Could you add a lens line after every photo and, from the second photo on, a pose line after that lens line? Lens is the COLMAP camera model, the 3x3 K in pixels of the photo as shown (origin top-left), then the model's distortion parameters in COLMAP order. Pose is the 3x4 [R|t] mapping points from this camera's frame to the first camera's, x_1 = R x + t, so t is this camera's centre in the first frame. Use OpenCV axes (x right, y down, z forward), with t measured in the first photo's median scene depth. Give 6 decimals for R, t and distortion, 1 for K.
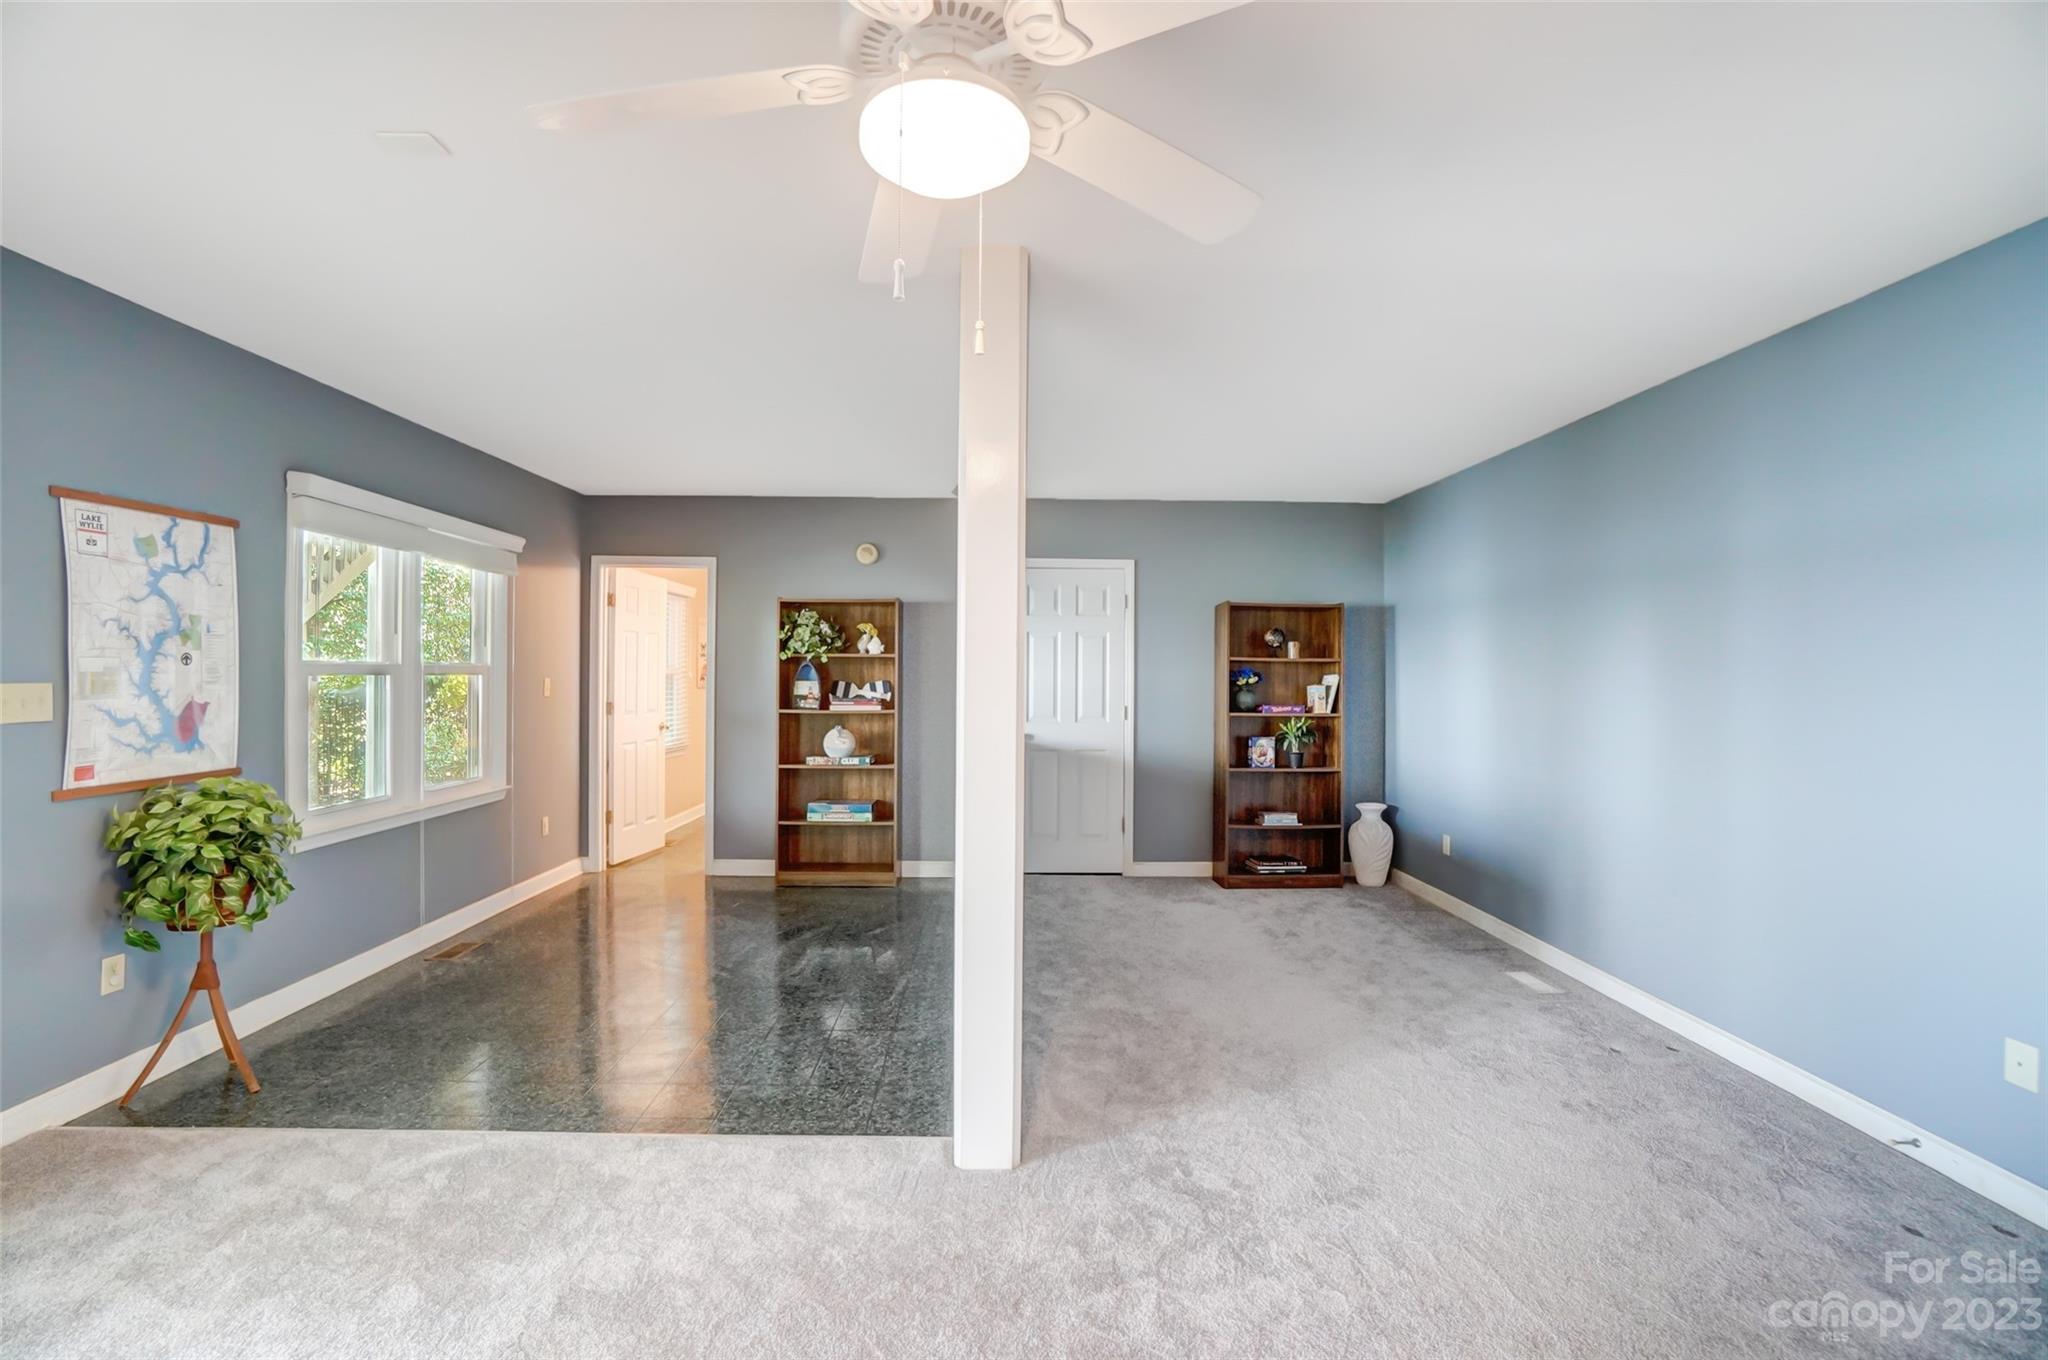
lens RADIAL K [[935.1, 0, 1031.2], [0, 935.1, 677.1], [0, 0, 1]] dist [-0.001268, 0.000443]
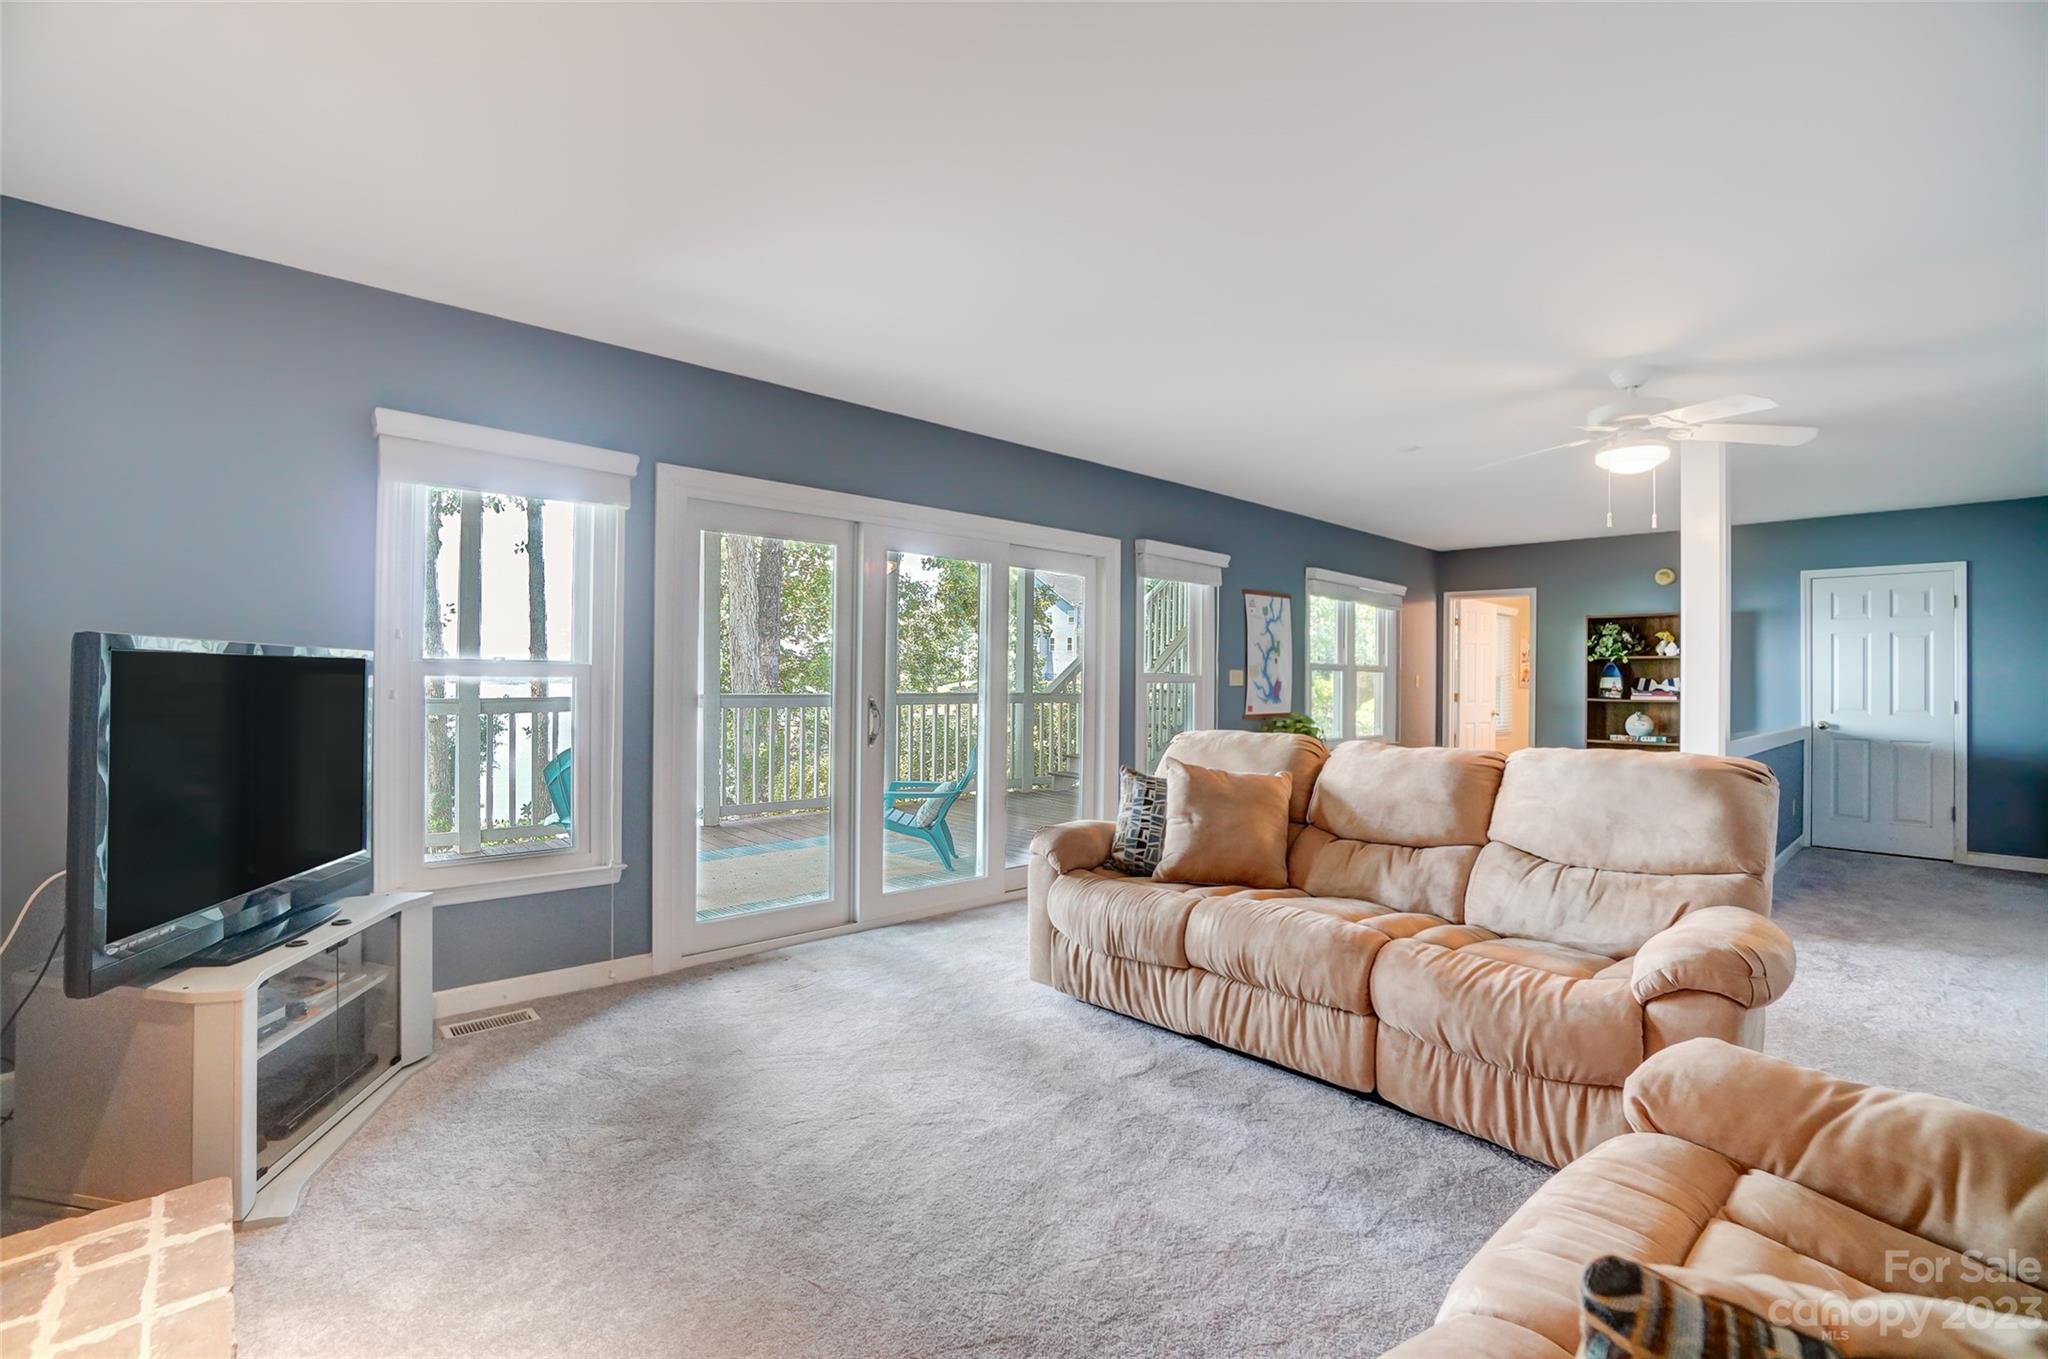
lens RADIAL K [[935.1, 0, 1031.2], [0, 935.1, 676.6], [0, 0, 1]] dist [-0.001268, 0.000443]
pose [[0.684897, -0.003435, -0.728632, 0.162245], [-0.009586, 0.999860, -0.013724, 0.029337], [0.728577, 0.016384, 0.684768, -0.504333]]
